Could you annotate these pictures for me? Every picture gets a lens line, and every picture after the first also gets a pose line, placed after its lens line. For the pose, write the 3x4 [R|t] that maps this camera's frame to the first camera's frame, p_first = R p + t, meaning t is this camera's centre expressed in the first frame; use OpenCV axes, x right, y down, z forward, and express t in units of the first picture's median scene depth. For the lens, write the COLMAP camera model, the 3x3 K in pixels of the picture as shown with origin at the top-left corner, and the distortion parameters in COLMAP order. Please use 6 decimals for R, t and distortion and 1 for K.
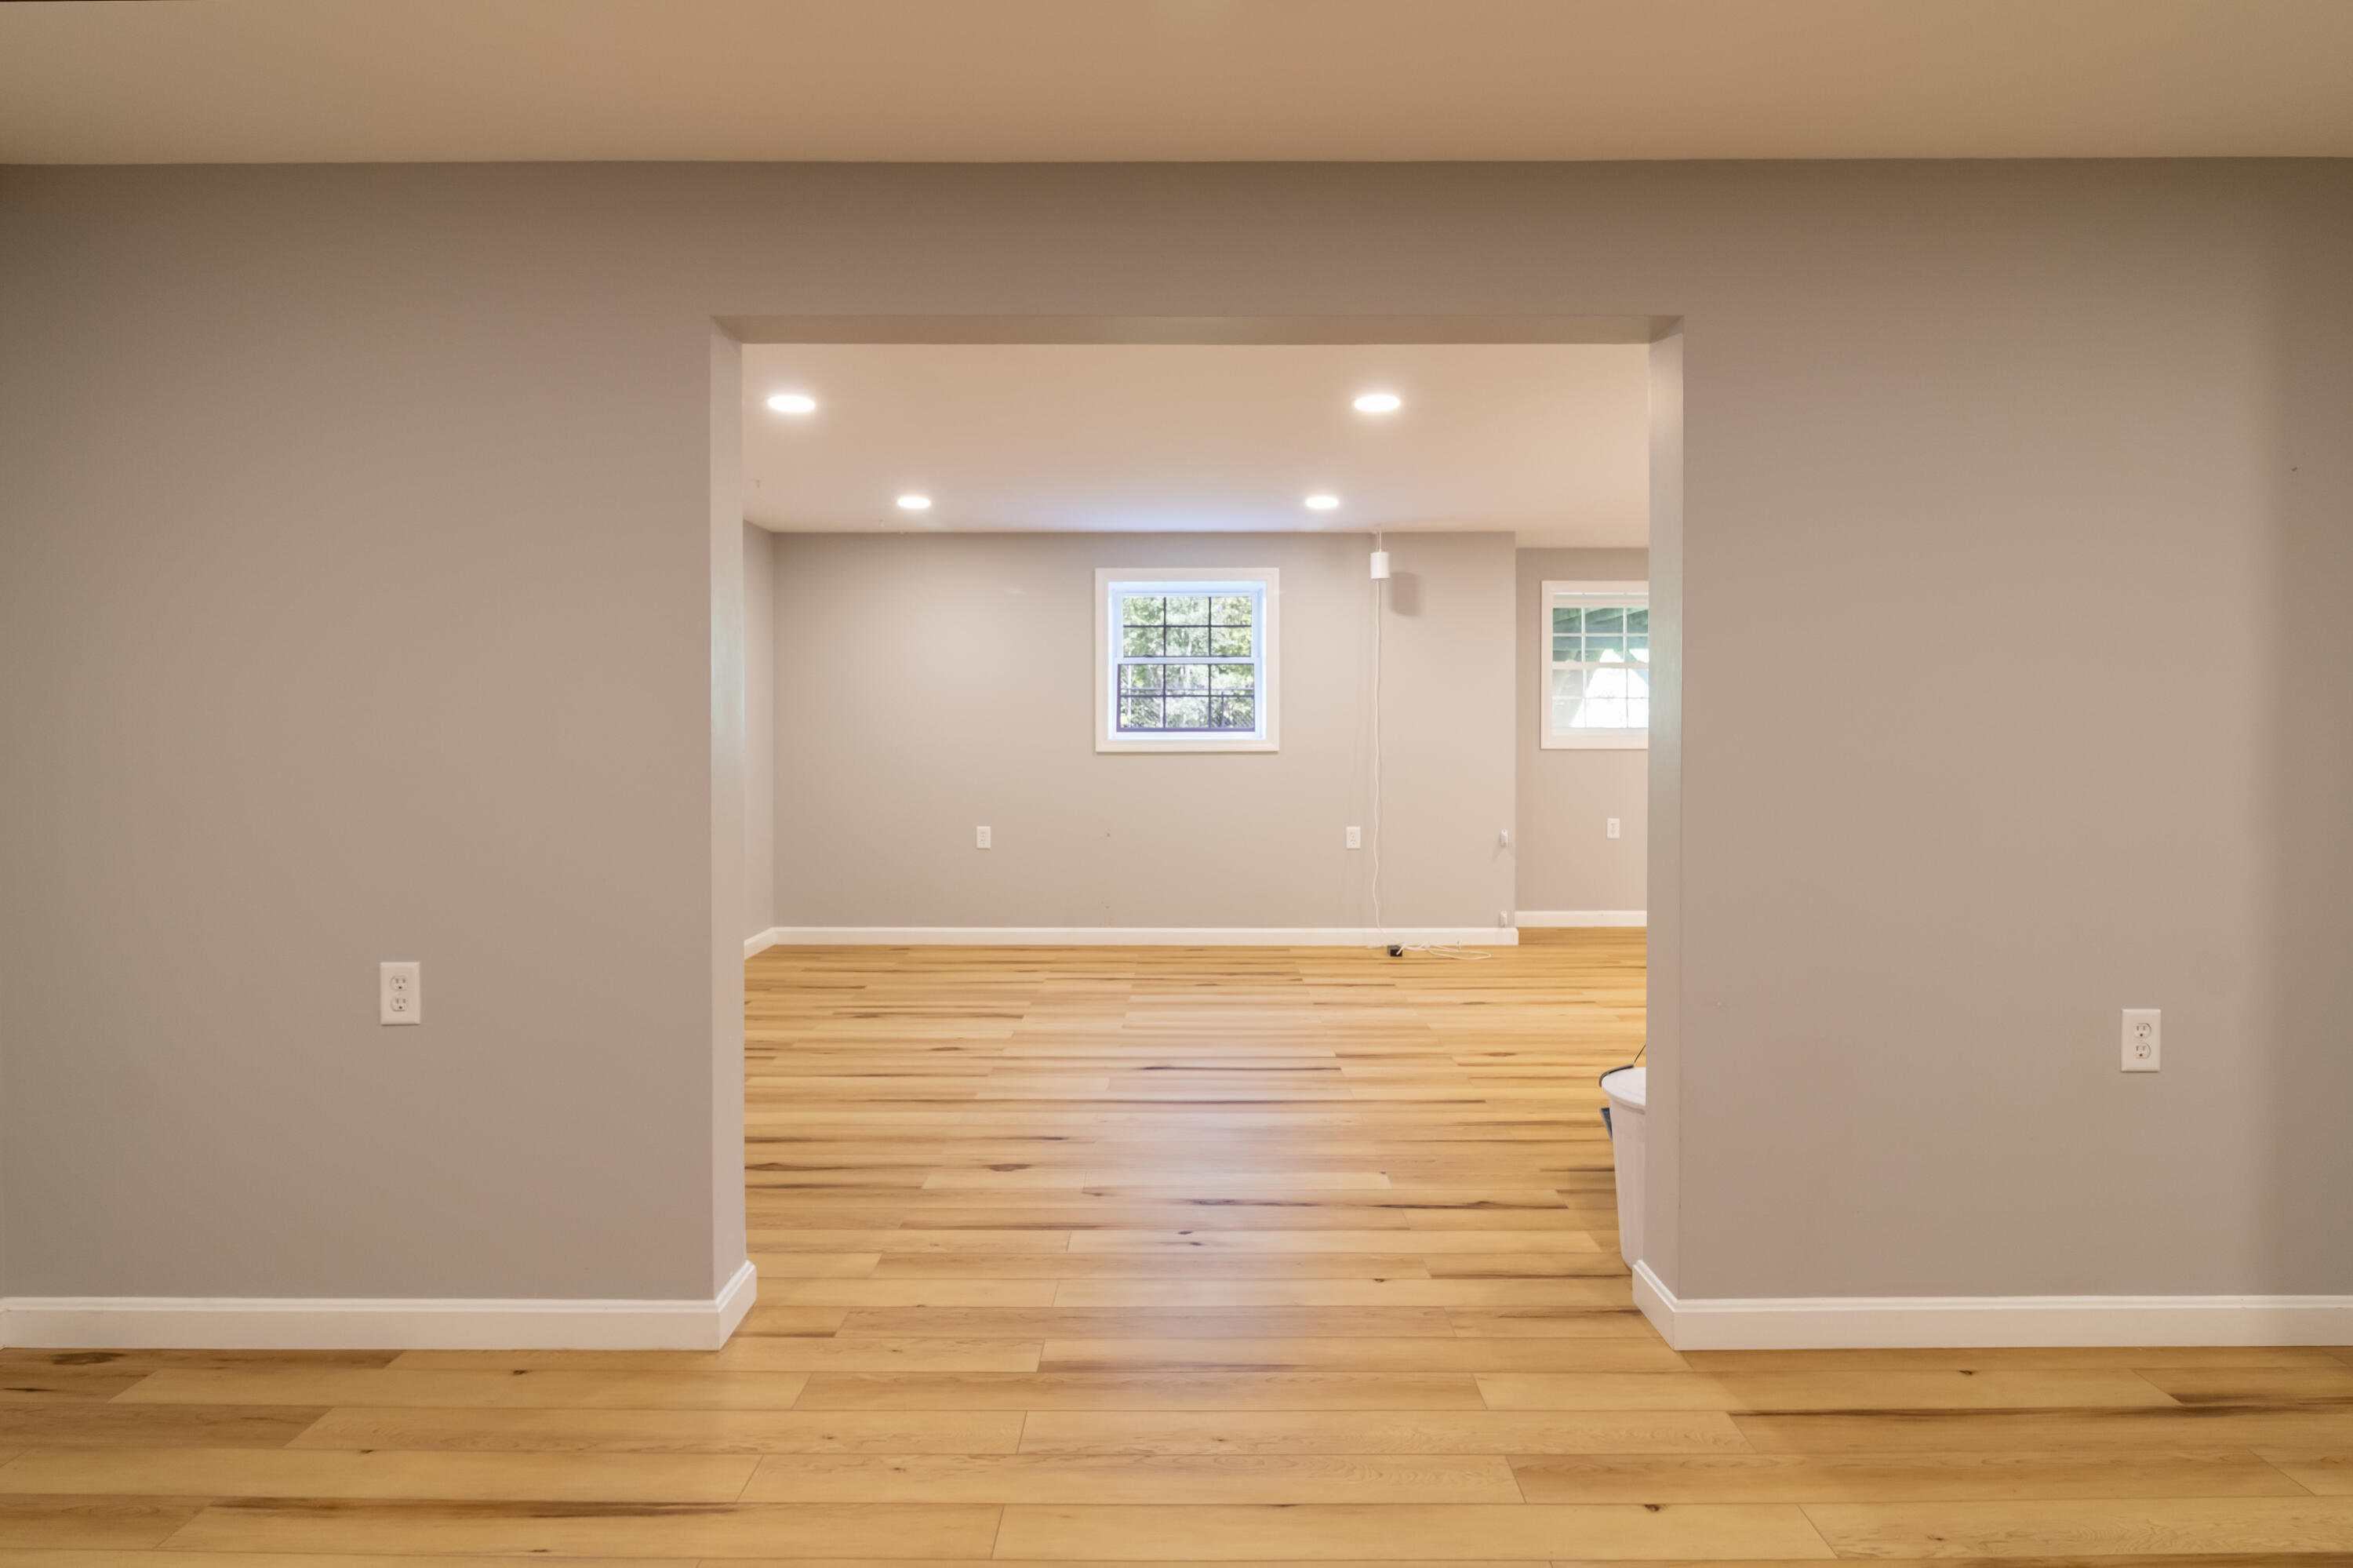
lens RADIAL K [[1201.0, 0, 1176.4], [0, 1201.0, 738.8], [0, 0, 1]] dist [-0.003449, -0.001904]
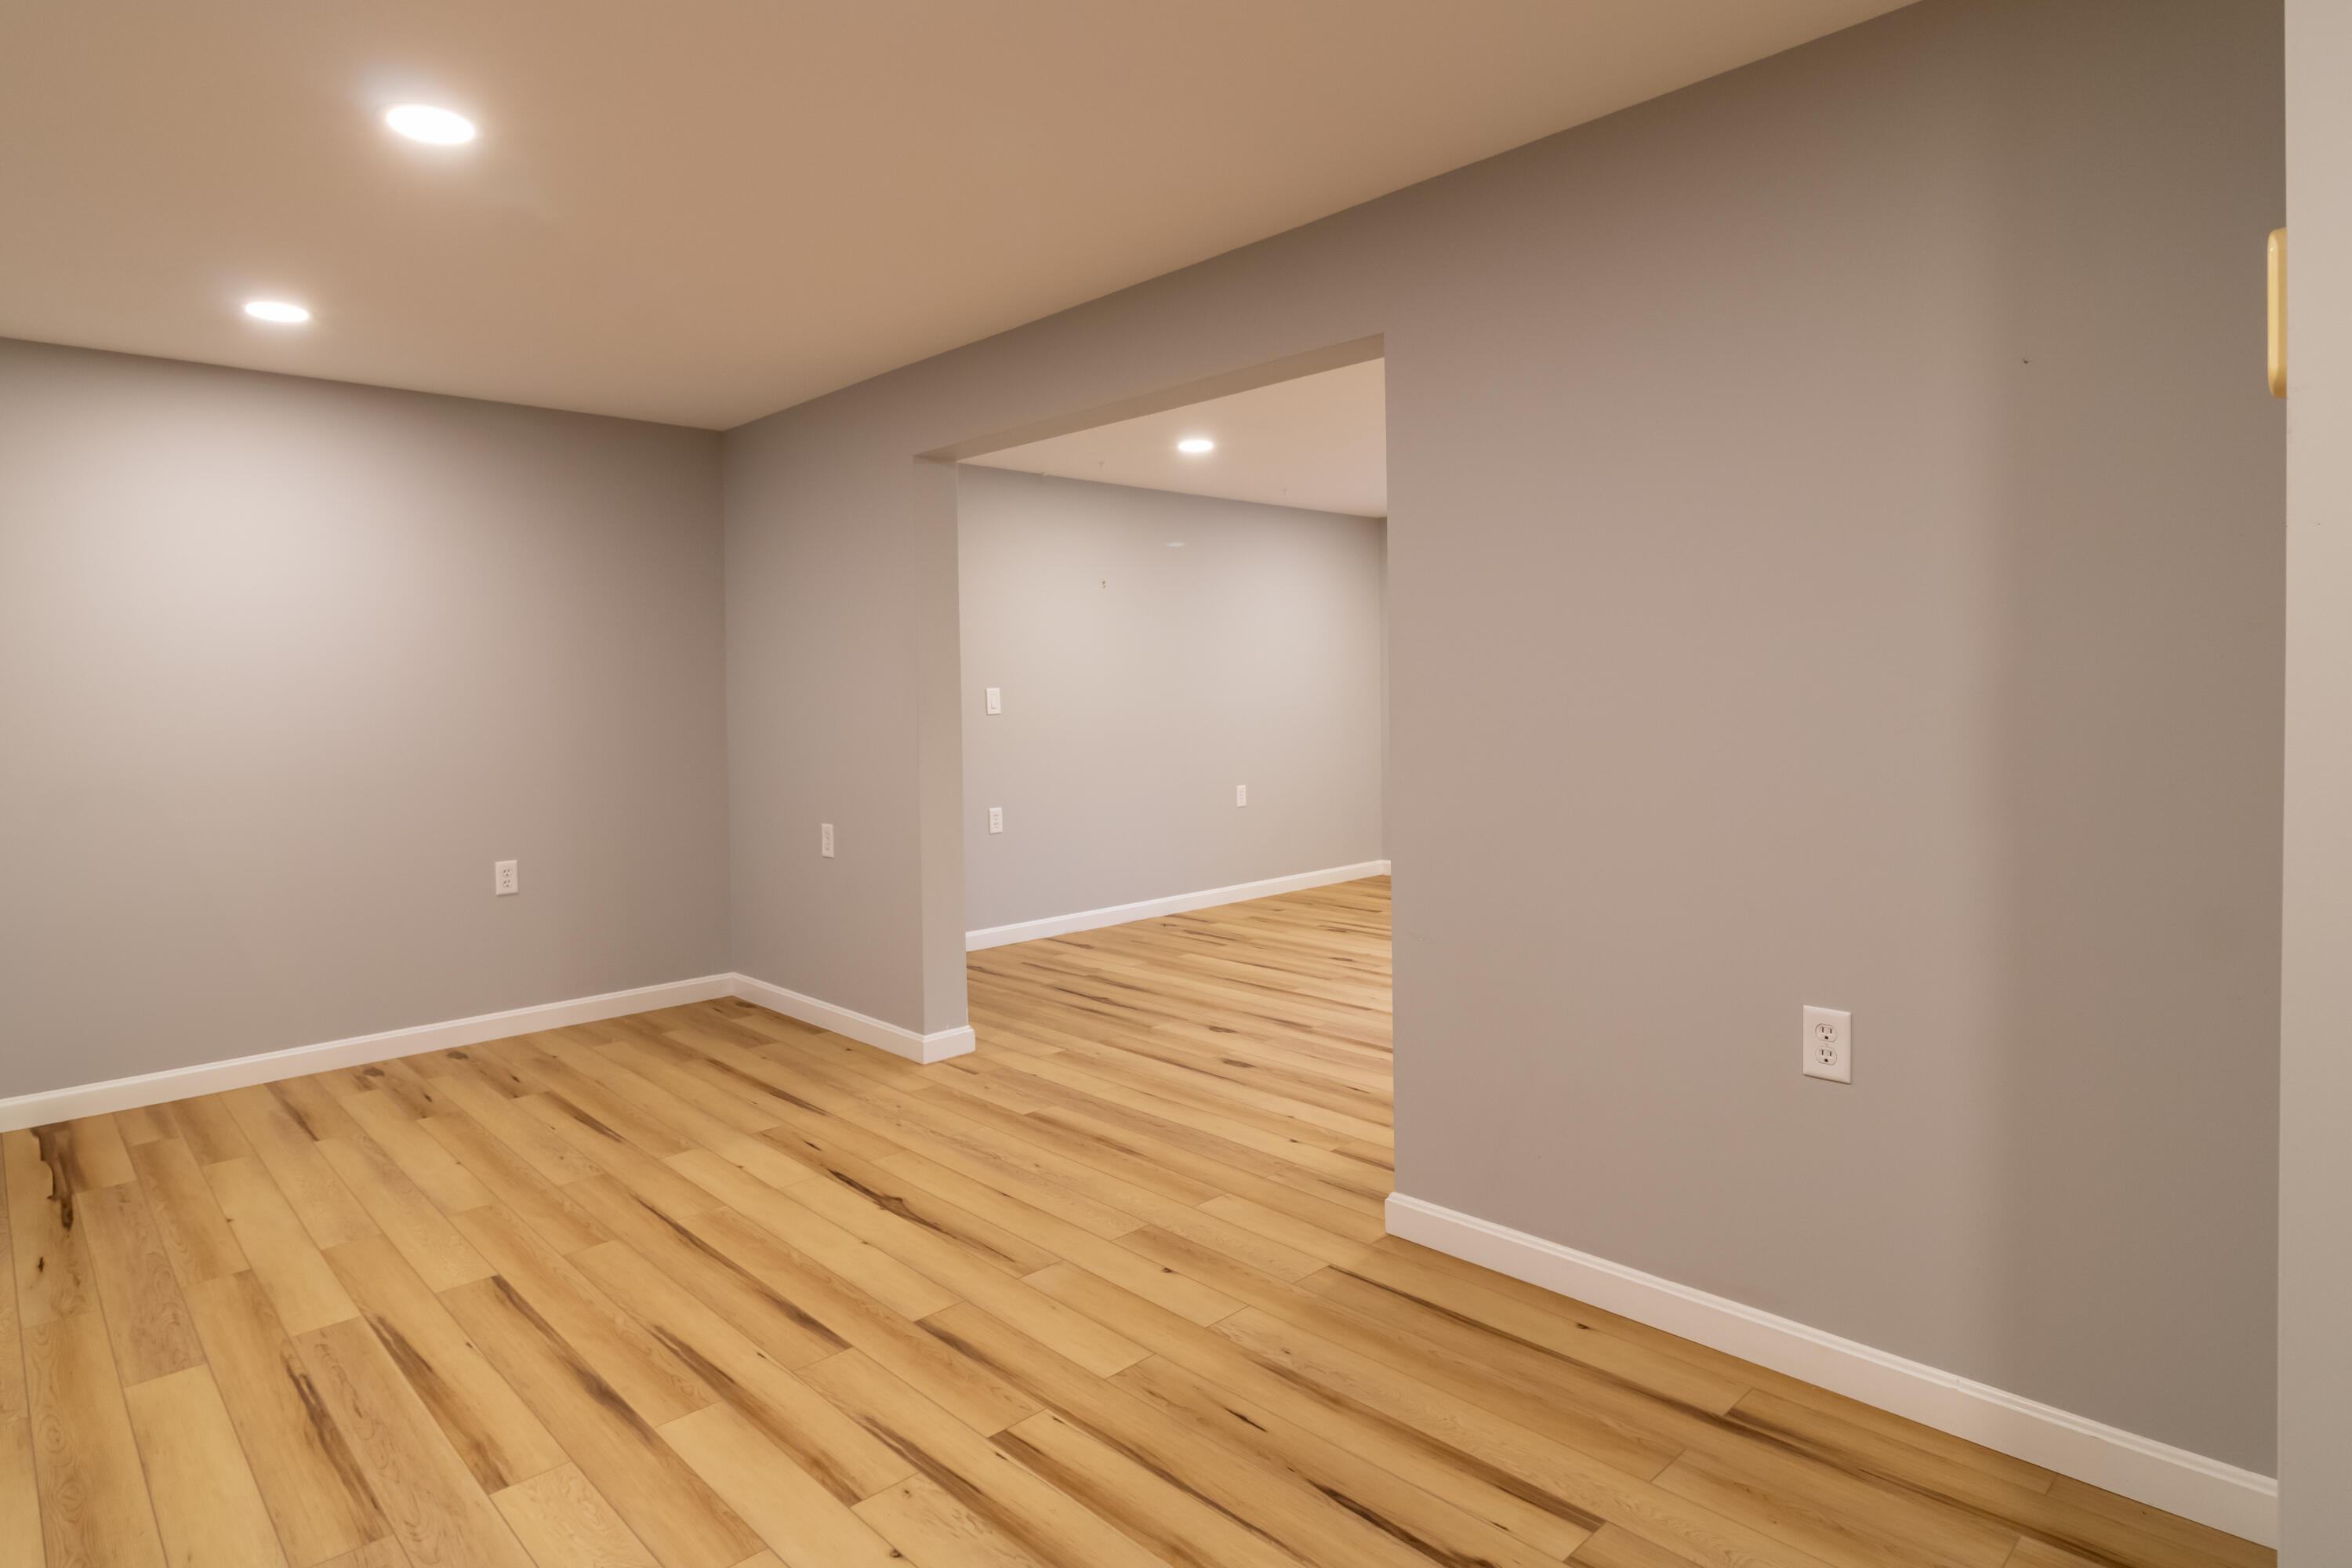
lens RADIAL K [[1282.9, 0, 1175.3], [0, 1282.9, 715.6], [0, 0, 1]] dist [-0.004597, -0.000556]
pose [[0.694222, 0.004798, -0.719745, 1.222684], [0.009398, 0.999832, 0.015730, -0.009272], [0.719699, -0.017684, 0.694061, 0.006581]]
